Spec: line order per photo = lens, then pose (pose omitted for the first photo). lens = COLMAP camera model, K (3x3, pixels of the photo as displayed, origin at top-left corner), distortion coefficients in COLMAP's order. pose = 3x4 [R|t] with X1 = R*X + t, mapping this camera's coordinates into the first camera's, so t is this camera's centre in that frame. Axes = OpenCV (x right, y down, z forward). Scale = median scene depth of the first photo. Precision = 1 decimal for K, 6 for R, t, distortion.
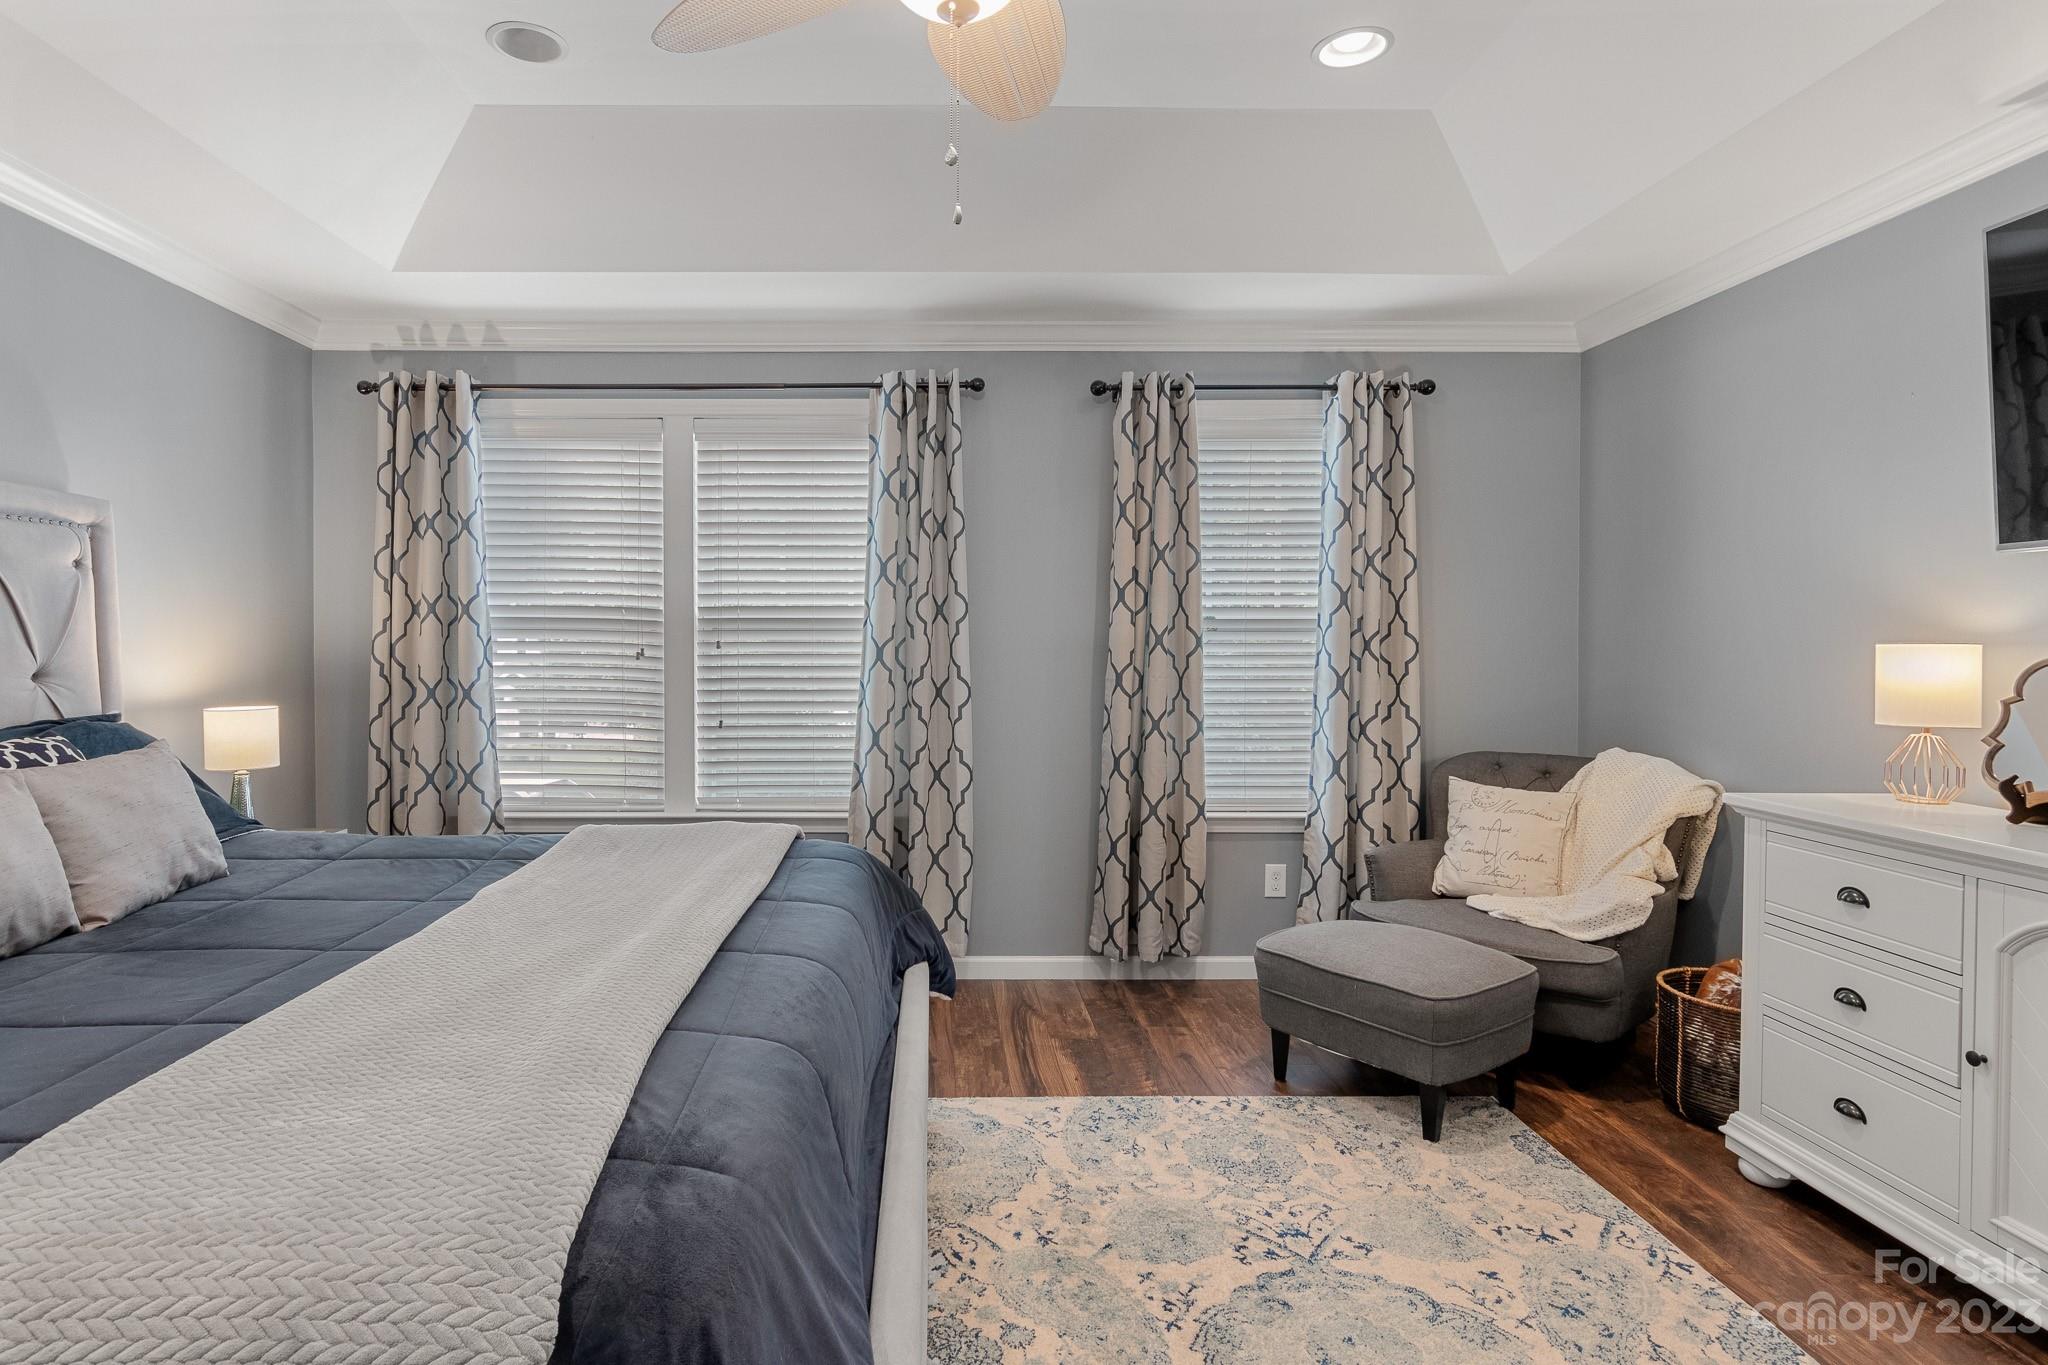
lens RADIAL K [[1064.0, 0, 960.8], [0, 1064.0, 659.8], [0, 0, 1]] dist [-0.007443, 0.000752]
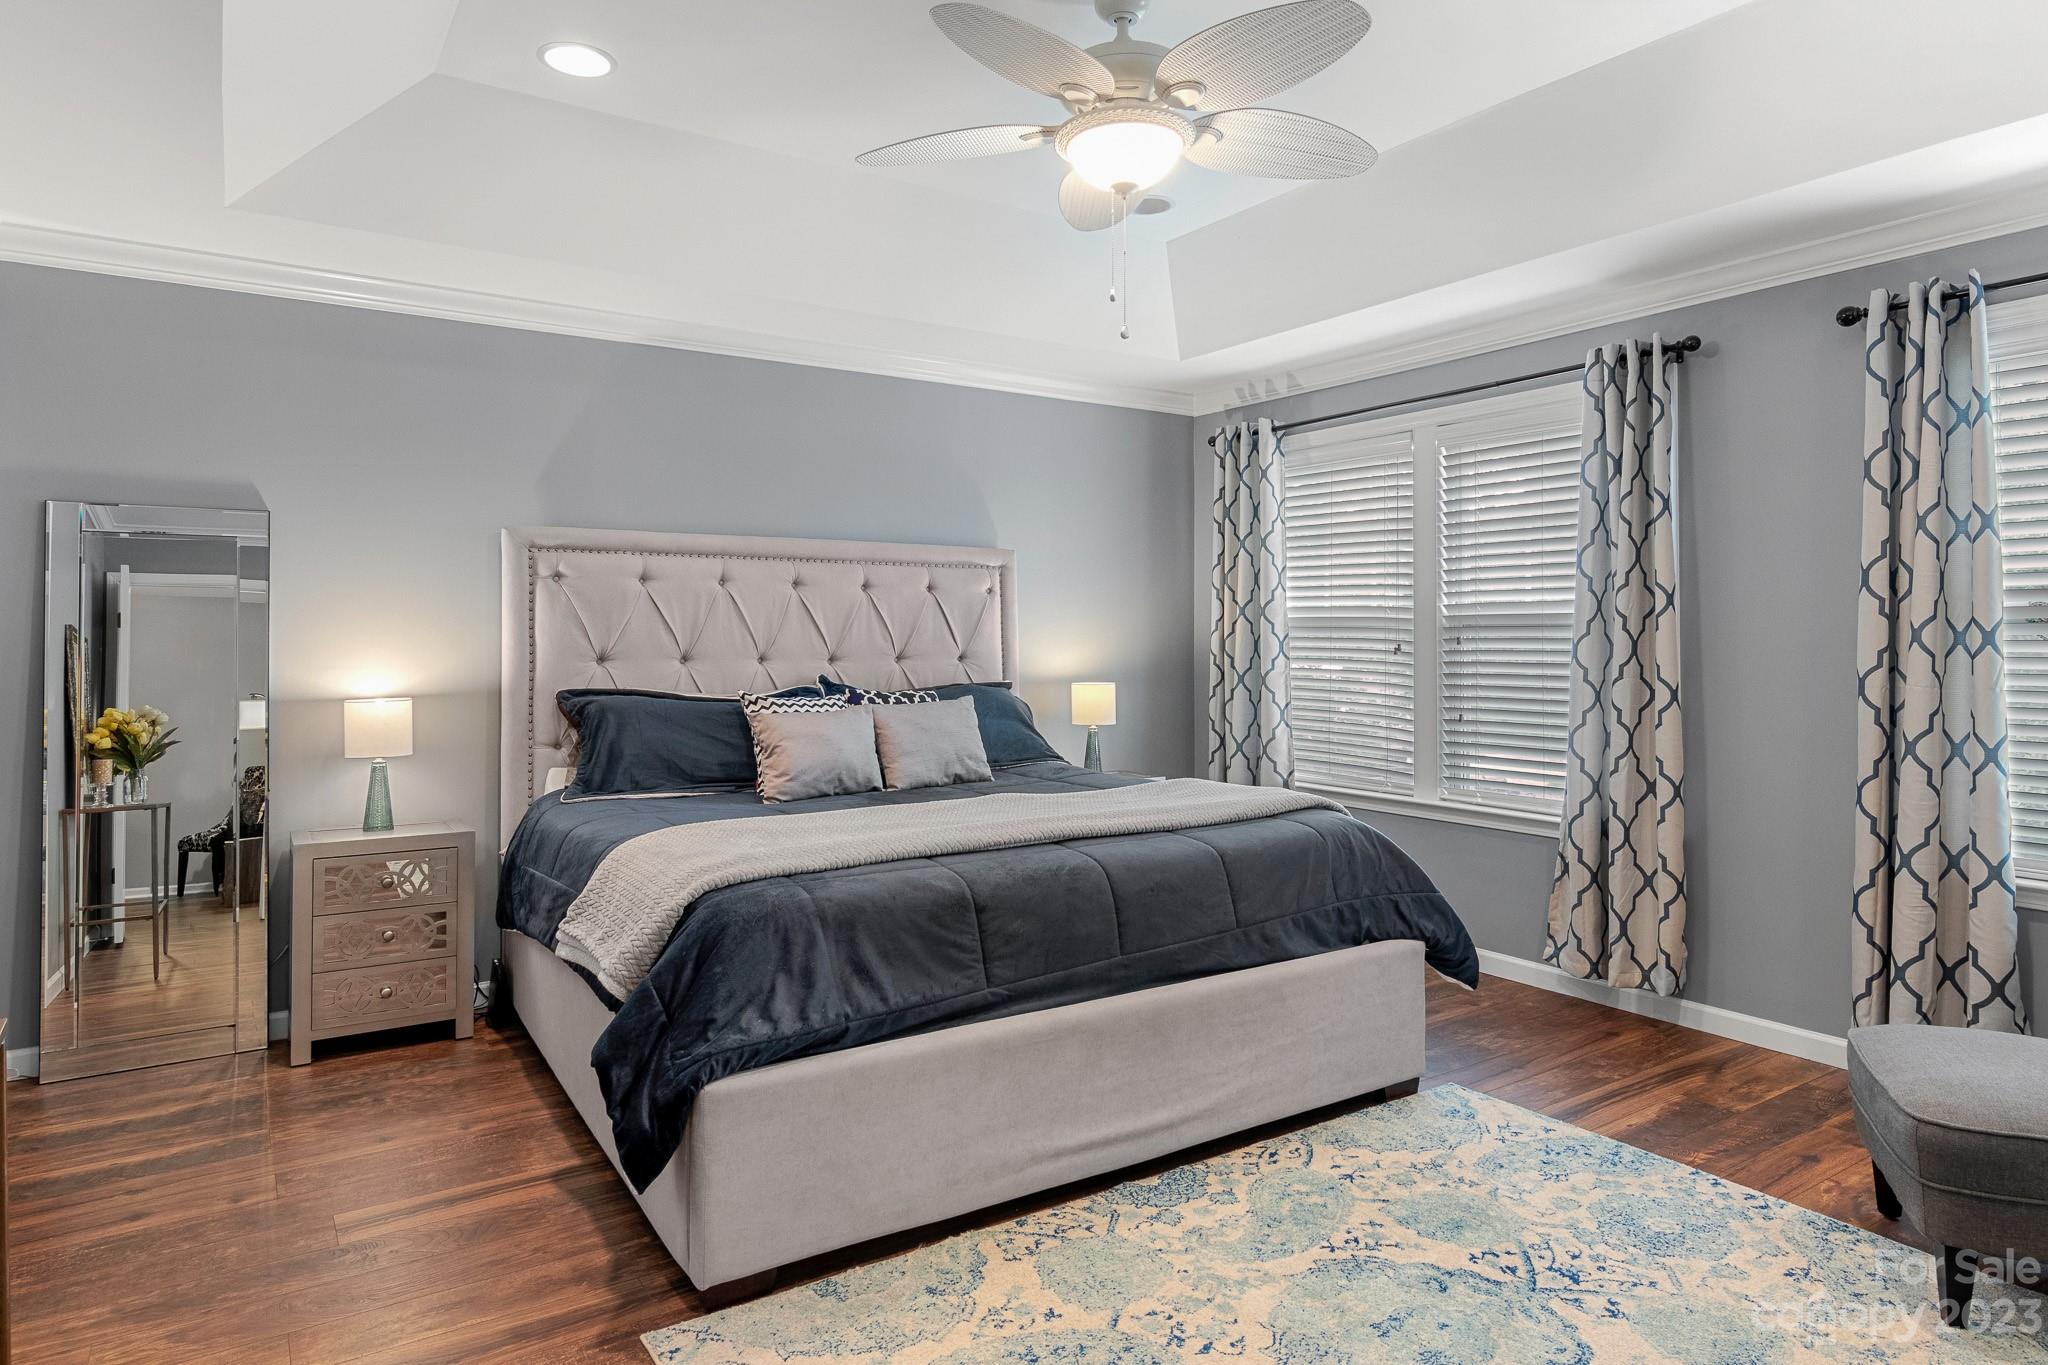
lens RADIAL K [[1229.0, 0, 1068.9], [0, 1229.0, 629.9], [0, 0, 1]] dist [-0.006501, 0.002263]
pose [[0.565279, -0.005699, -0.824880, 0.570468], [-0.014052, 0.999765, -0.016537, 0.000439], [0.824780, 0.020939, 0.565066, 0.013655]]
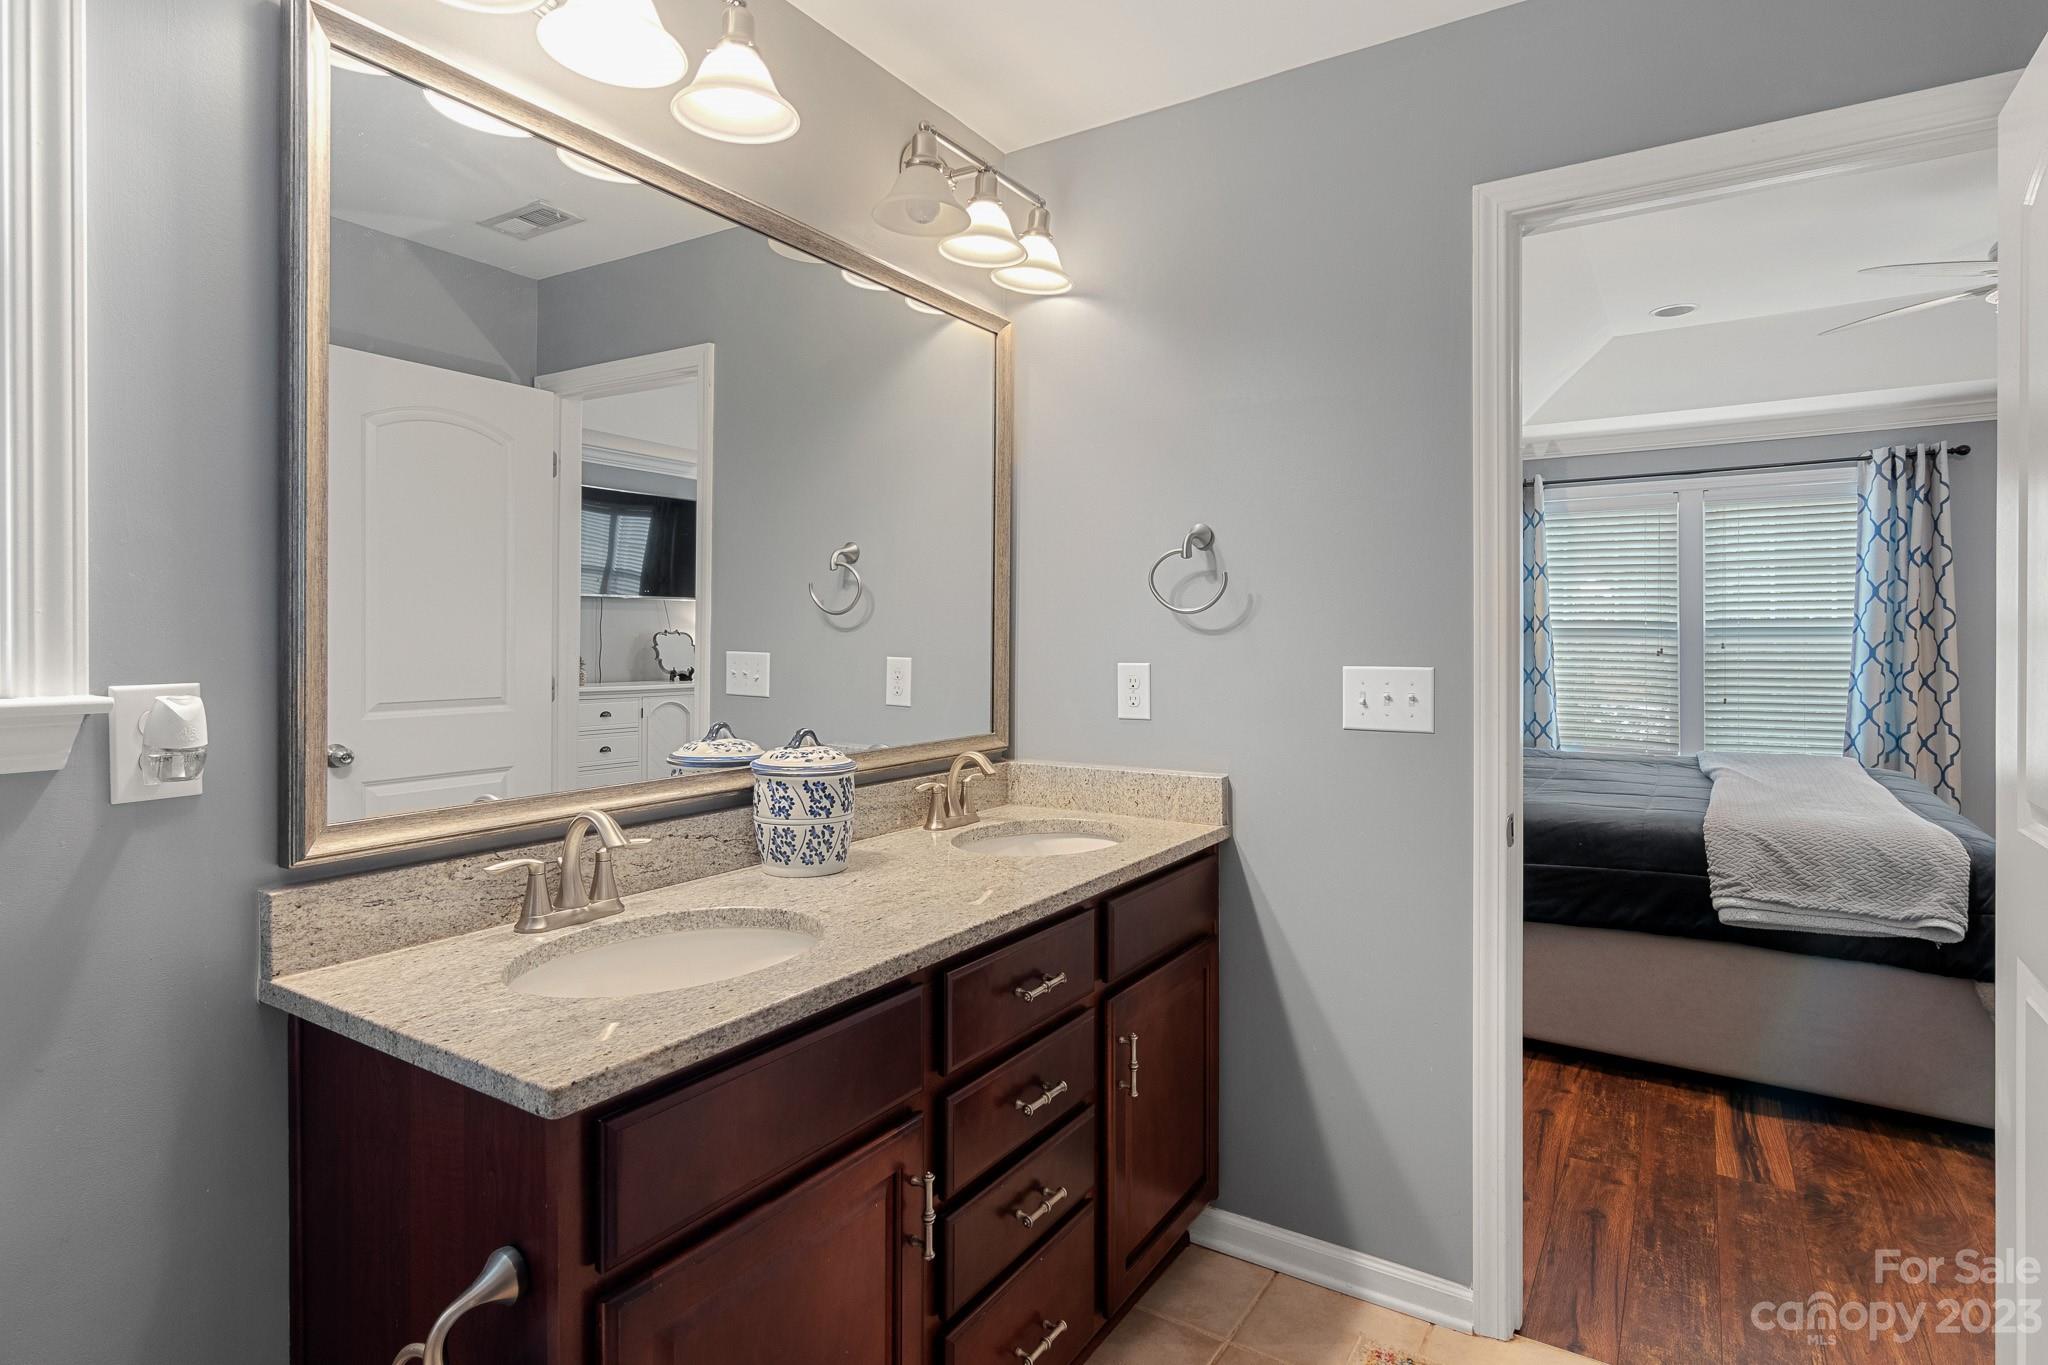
lens RADIAL K [[1064.0, 0, 1014.2], [0, 1064.0, 640.5], [0, 0, 1]] dist [-0.007443, 0.000752]
pose [[0.841736, -0.001824, -0.539887, -0.273100], [-0.003907, 0.999948, -0.009469, -0.004267], [0.539875, 0.010080, 0.841685, -0.762390]]
